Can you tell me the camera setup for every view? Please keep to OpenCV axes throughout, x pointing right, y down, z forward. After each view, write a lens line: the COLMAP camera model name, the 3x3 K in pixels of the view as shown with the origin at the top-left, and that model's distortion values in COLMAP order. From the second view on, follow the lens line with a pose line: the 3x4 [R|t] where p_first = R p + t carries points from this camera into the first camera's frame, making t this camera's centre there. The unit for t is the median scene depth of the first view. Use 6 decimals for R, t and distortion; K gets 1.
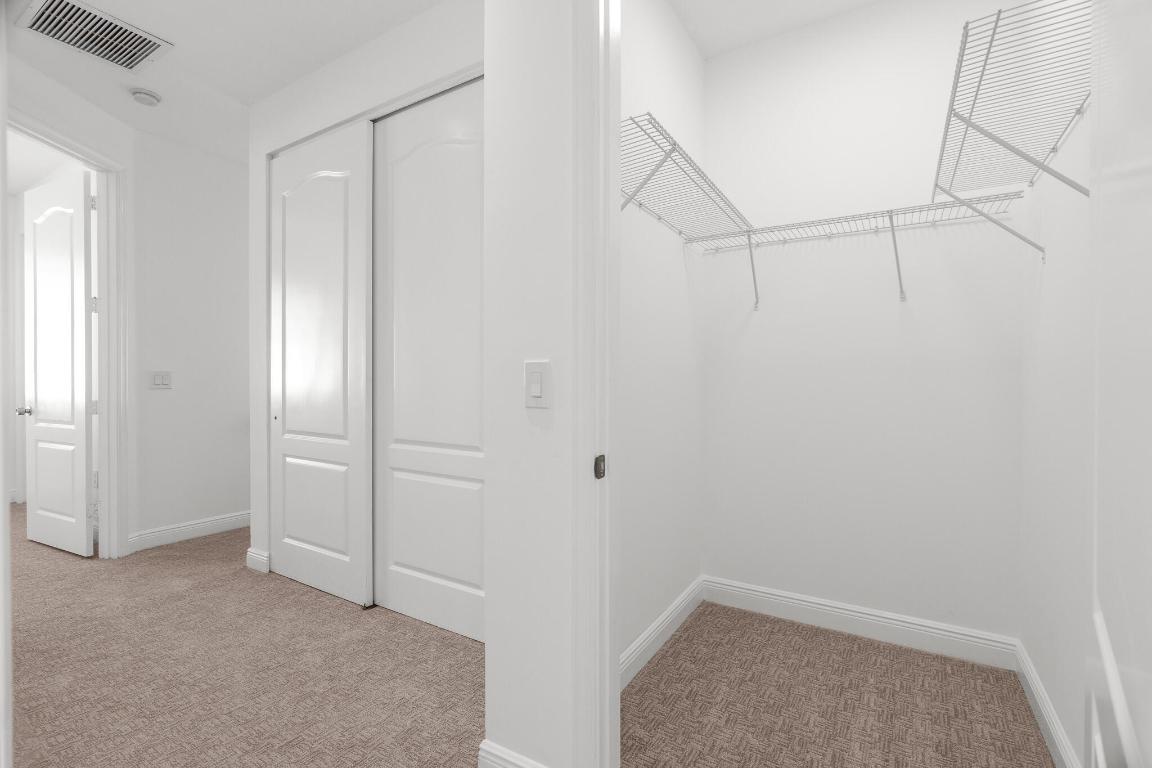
lens RADIAL K [[525.8, 0, 575.6], [0, 525.8, 383.3], [0, 0, 1]] dist [0.000539, 0.000056]
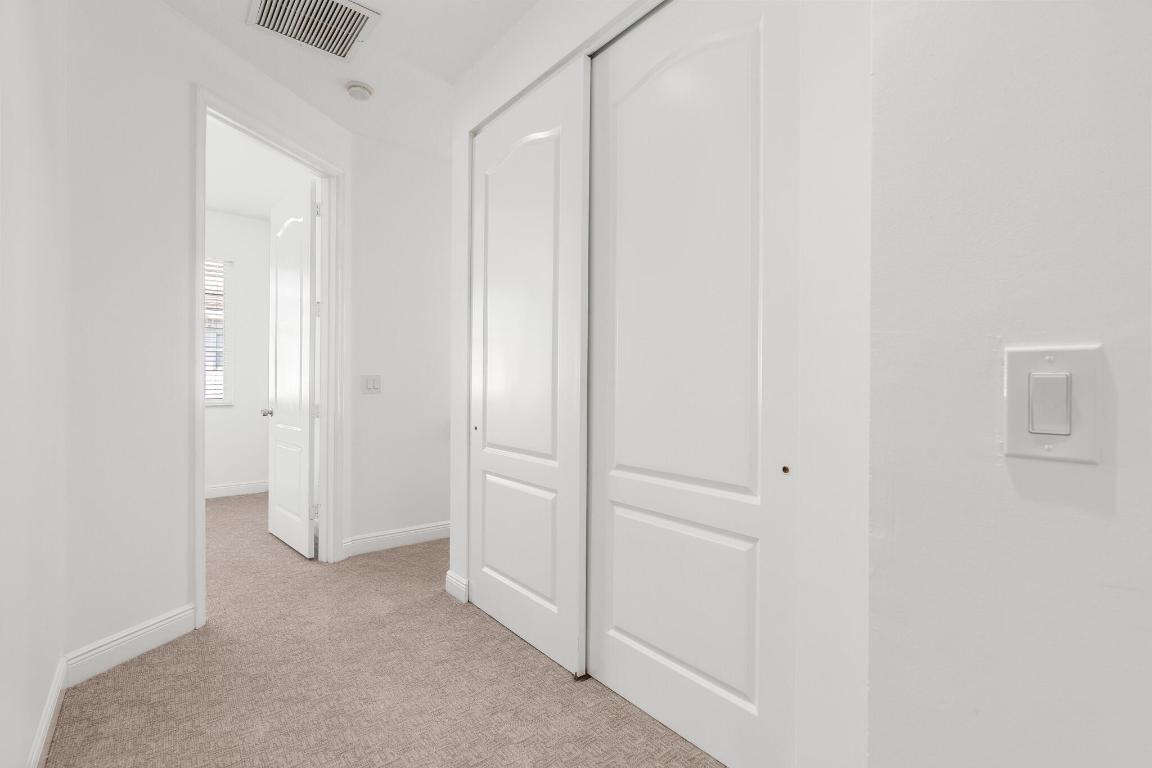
lens RADIAL K [[525.8, 0, 574.3], [0, 525.8, 383.8], [0, 0, 1]] dist [0.000539, 0.000056]
pose [[0.947690, 0.005135, -0.319151, -0.147052], [-0.007897, 0.999942, -0.007360, -0.003589], [0.319095, 0.009496, 0.947675, 0.239679]]
